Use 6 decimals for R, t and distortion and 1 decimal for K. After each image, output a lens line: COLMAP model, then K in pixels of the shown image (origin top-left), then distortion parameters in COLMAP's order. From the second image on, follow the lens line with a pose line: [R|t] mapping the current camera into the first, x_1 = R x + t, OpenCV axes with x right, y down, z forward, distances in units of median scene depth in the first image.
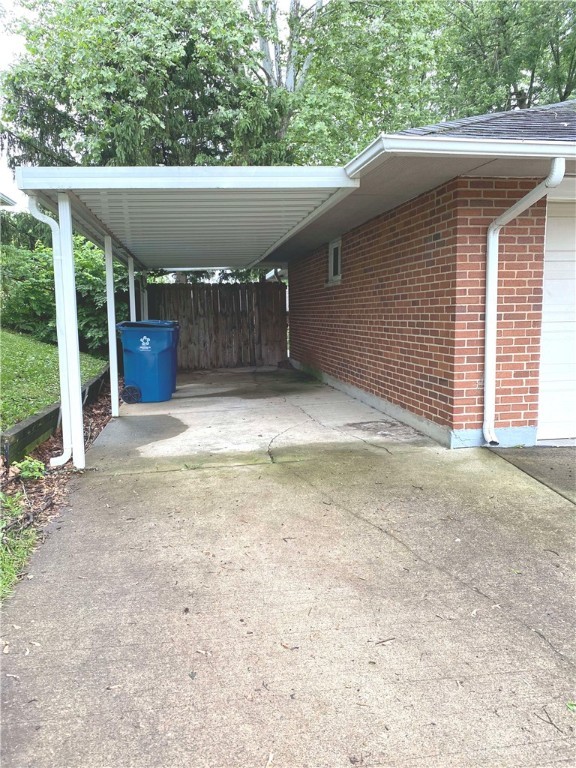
lens RADIAL K [[580.7, 0, 288.0], [0, 580.7, 384.0], [0, 0, 1]] dist [0.009947, 0.003333]
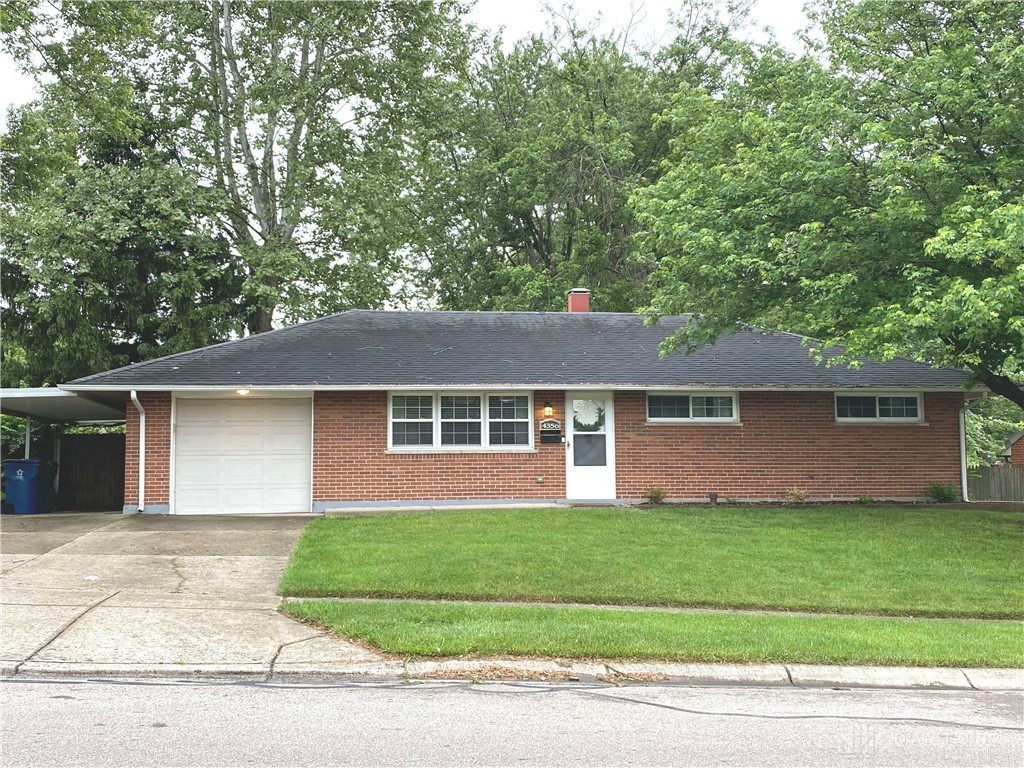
lens RADIAL K [[1127.3, 0, 512.0], [0, 1127.3, 384.0], [0, 0, 1]] dist [0.008443, 0.006931]
pose [[0.999638, 0.000135, -0.026892, 1.773070], [-0.005681, 0.978481, -0.206257, 0.477688], [0.026285, 0.206335, 0.978128, -3.018663]]
